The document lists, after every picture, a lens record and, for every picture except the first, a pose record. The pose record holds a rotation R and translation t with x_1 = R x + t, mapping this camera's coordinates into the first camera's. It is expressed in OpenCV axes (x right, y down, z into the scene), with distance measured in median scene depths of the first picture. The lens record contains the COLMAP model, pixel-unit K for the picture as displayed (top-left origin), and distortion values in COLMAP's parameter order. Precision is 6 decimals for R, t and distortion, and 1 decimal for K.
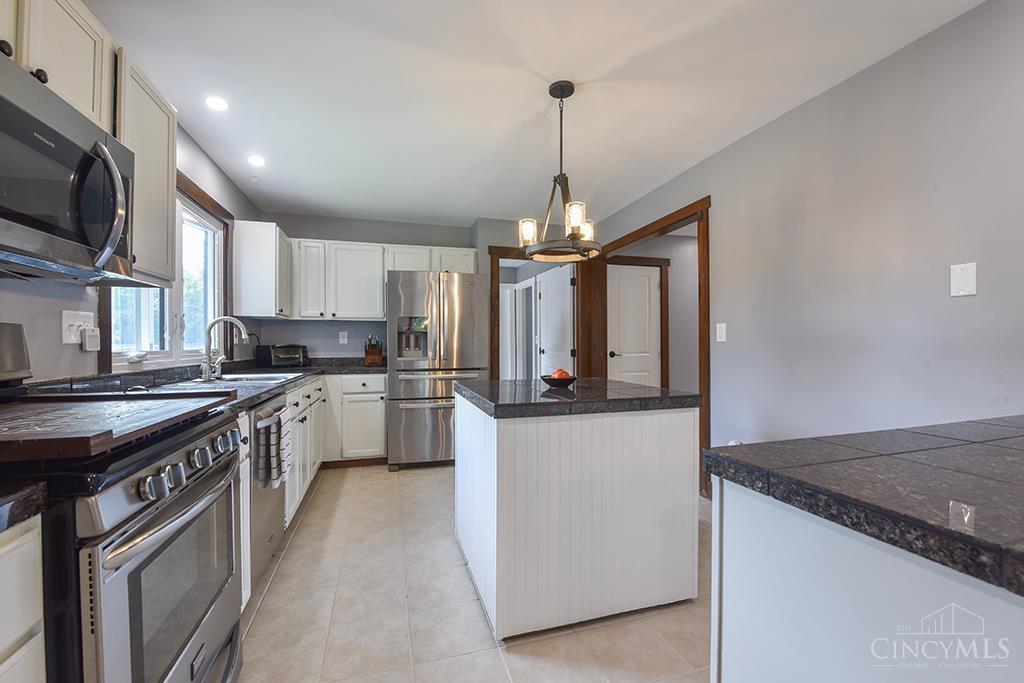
lens RADIAL K [[414.6, 0, 514.8], [0, 414.6, 344.7], [0, 0, 1]] dist [-0.015465, -0.000818]
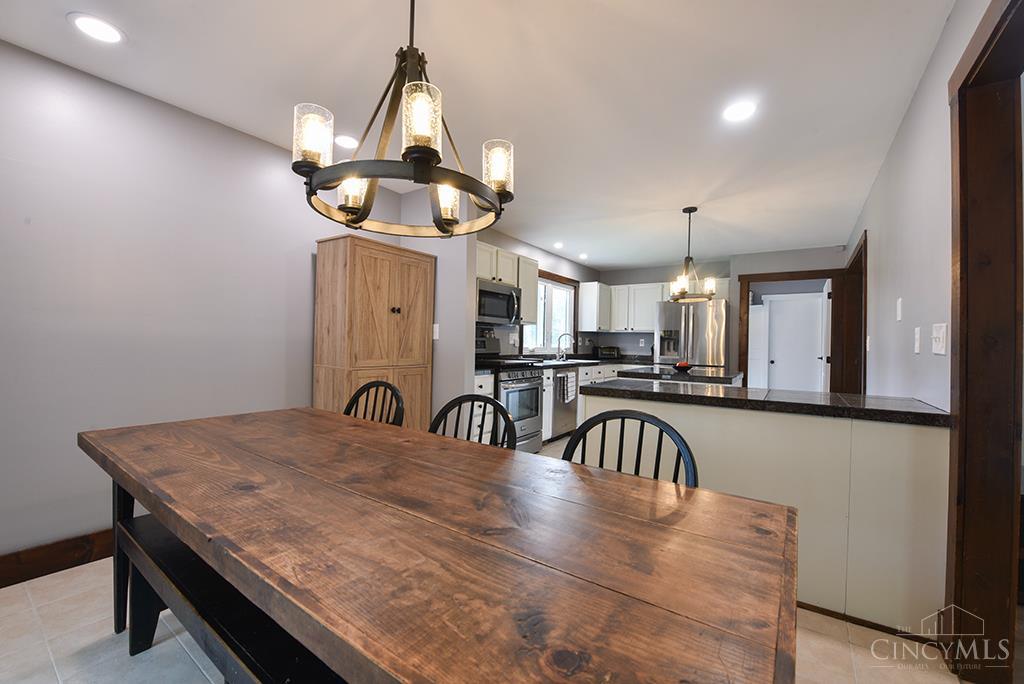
lens RADIAL K [[414.6, 0, 514.1], [0, 414.6, 340.5], [0, 0, 1]] dist [-0.015465, -0.000818]
pose [[0.609072, 0.014960, -0.792974, 0.684304], [-0.029616, 0.999554, -0.003890, -0.007522], [0.792562, 0.025854, 0.609243, -0.443857]]
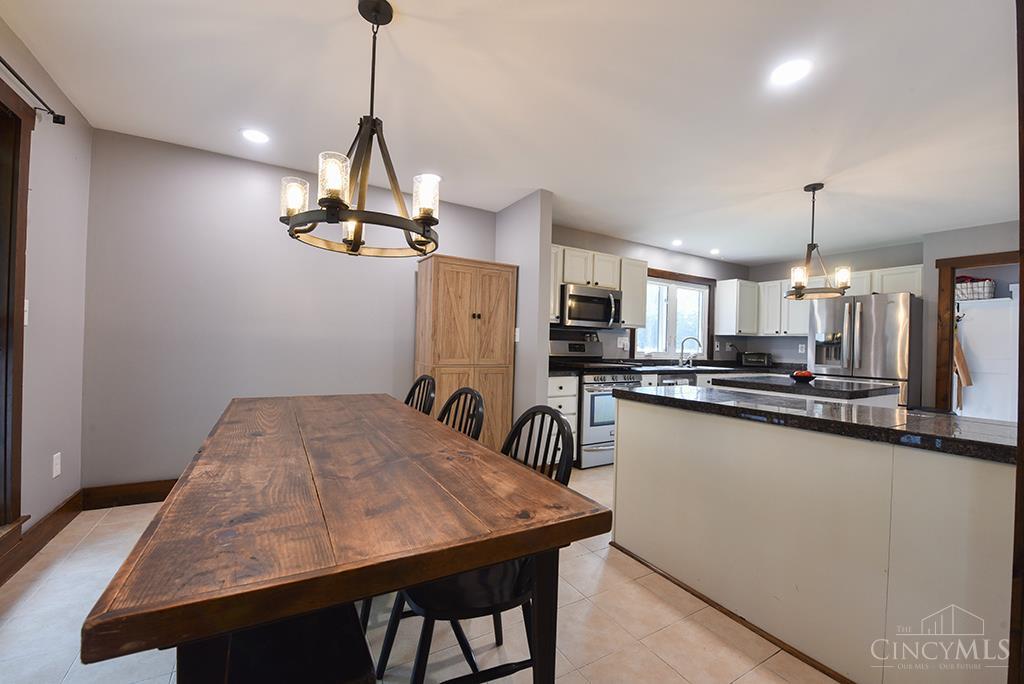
lens RADIAL K [[414.6, 0, 512.1], [0, 414.6, 344.8], [0, 0, 1]] dist [-0.015465, -0.000818]
pose [[0.219292, 0.015733, -0.975532, 0.837457], [-0.036197, 0.999313, 0.007980, -0.009389], [0.974988, 0.033561, 0.219711, -0.239169]]
